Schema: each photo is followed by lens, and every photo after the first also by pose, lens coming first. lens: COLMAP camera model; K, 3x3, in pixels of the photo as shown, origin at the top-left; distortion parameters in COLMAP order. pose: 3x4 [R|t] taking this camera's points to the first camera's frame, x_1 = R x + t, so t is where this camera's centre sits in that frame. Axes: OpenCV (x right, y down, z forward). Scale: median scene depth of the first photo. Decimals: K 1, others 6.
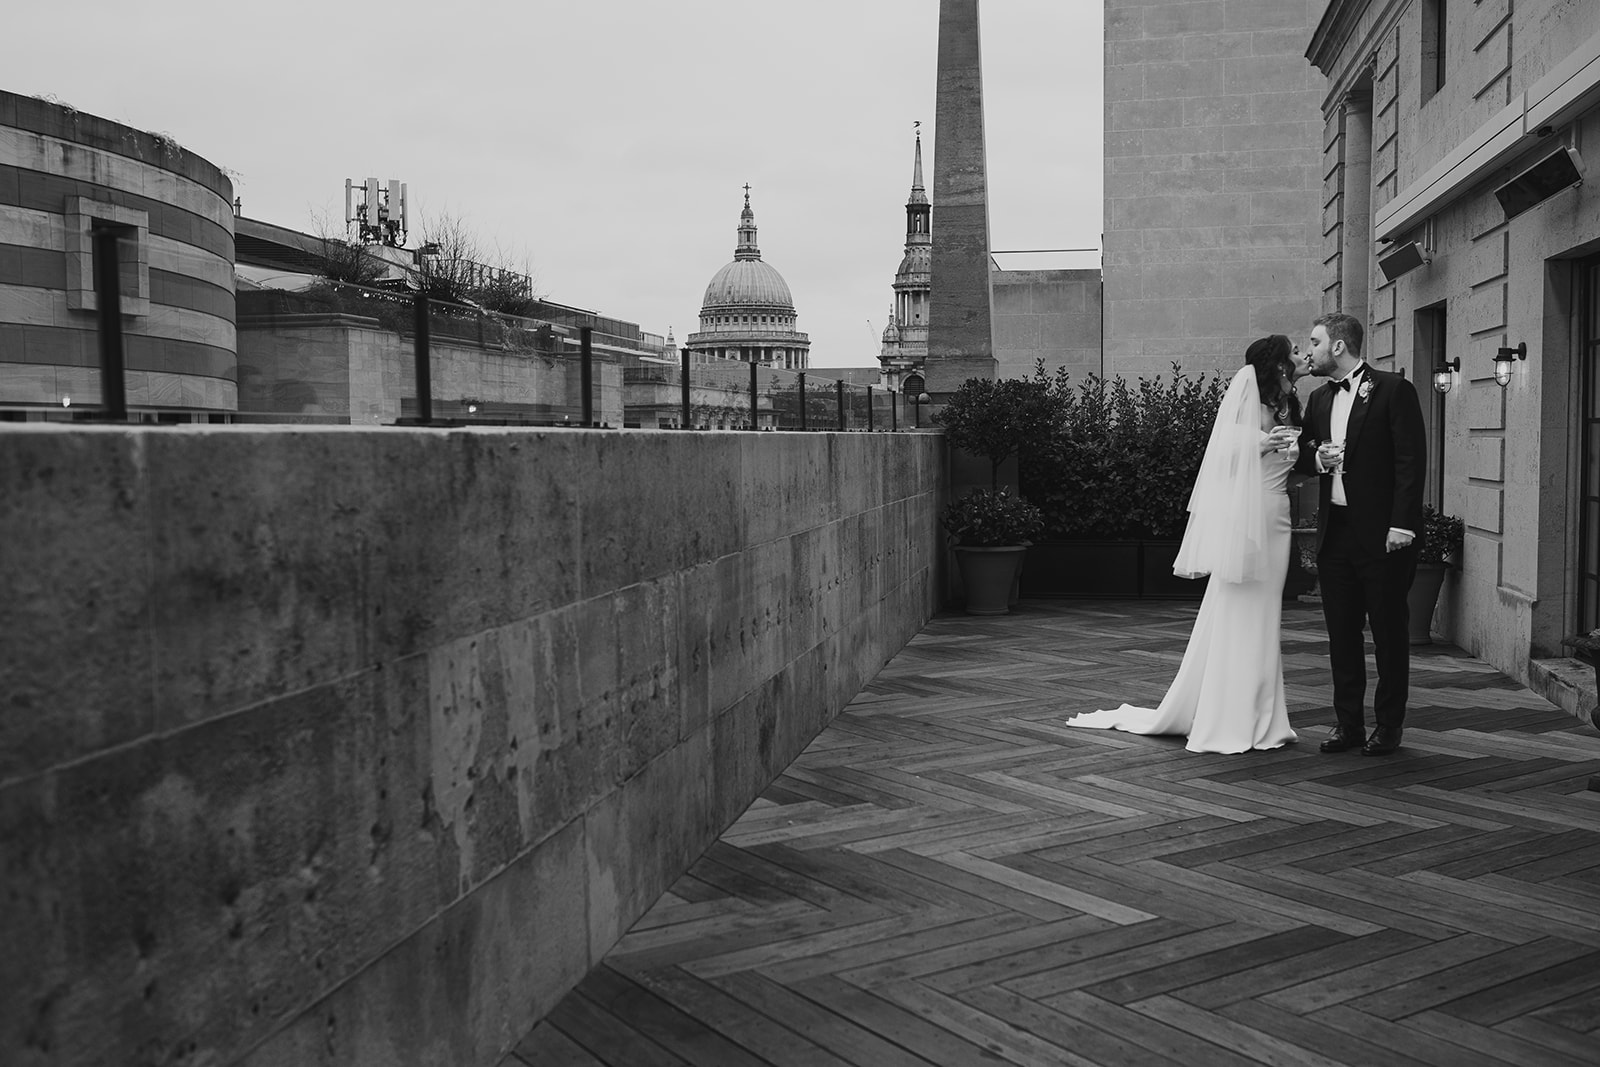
lens RADIAL K [[1554.5, 0, 800.0], [0, 1554.5, 533.5], [0, 0, 1]] dist [-0.085662, 0.127988]
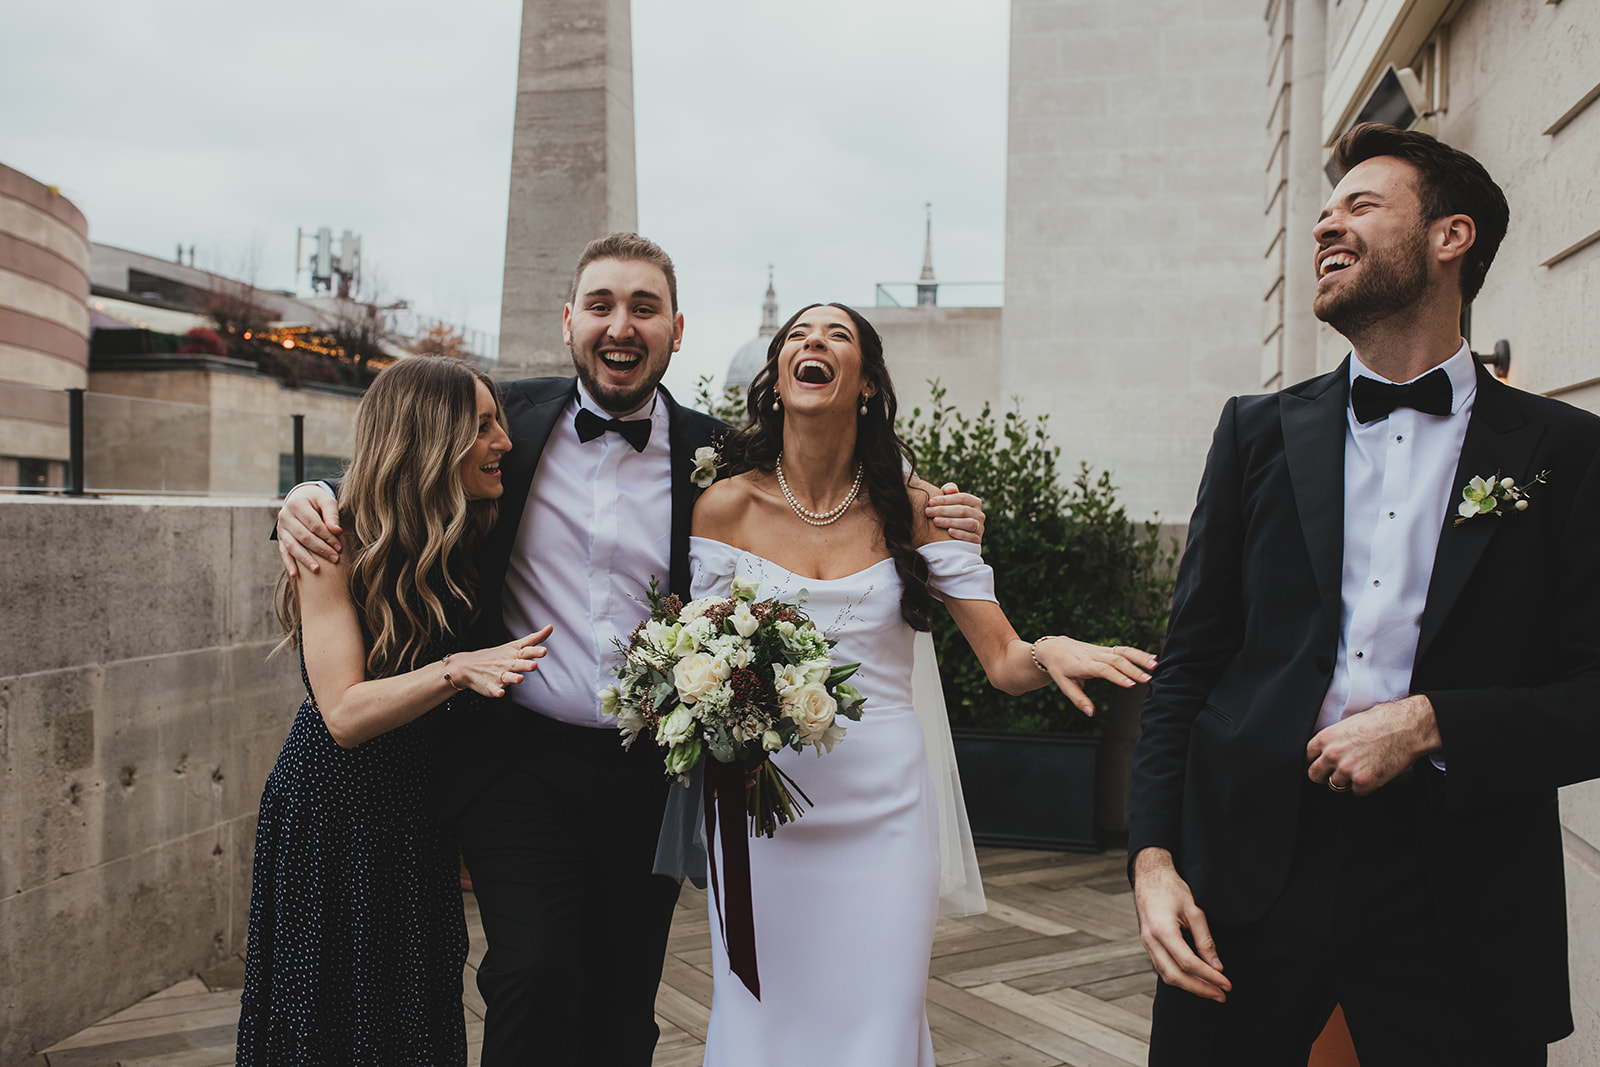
lens RADIAL K [[1554.5, 0, 800.0], [0, 1554.5, 533.5], [0, 0, 1]] dist [-0.085662, 0.127988]
pose [[0.999635, 0.027003, -0.000357, 0.101323], [-0.026991, 0.998556, -0.046447, -0.017638], [-0.000898, 0.046440, 0.998921, 0.246466]]
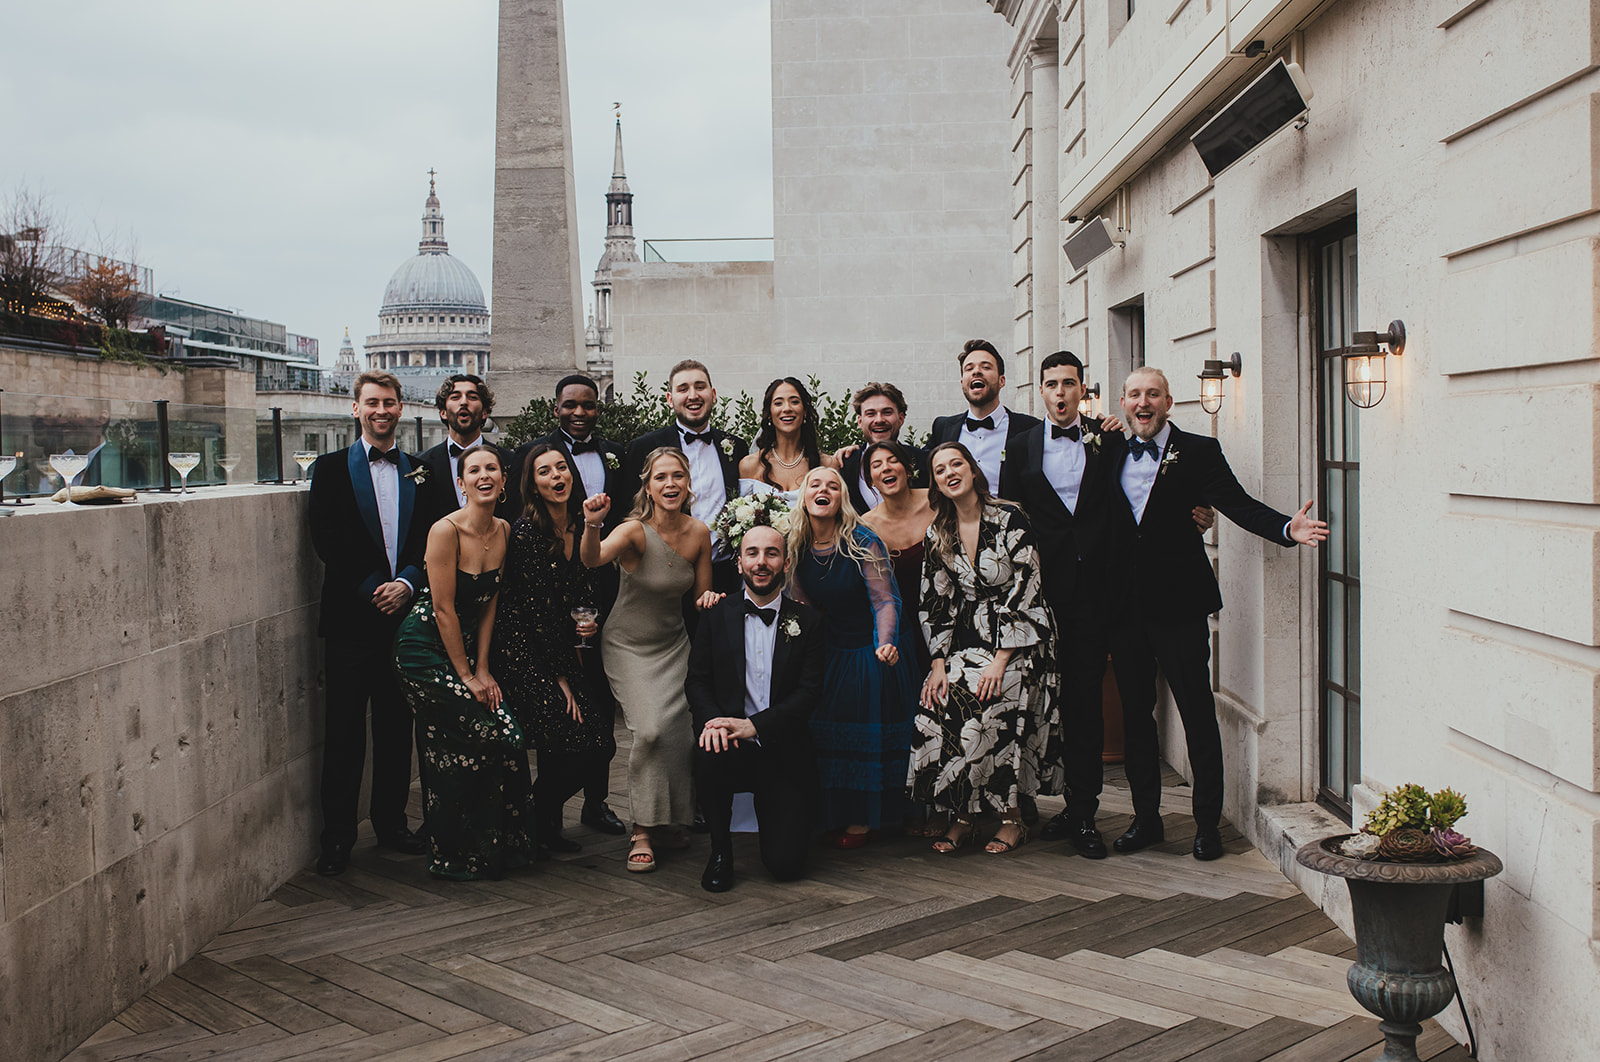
lens RADIAL K [[1722.6, 0, 826.3], [0, 1722.6, 495.5], [0, 0, 1]] dist [-0.059361, -0.028804]
pose [[0.981112, -0.013126, 0.192994, 0.043026], [0.020005, 0.999230, -0.033739, -0.011682], [-0.192402, 0.036963, 0.980620, 0.085731]]
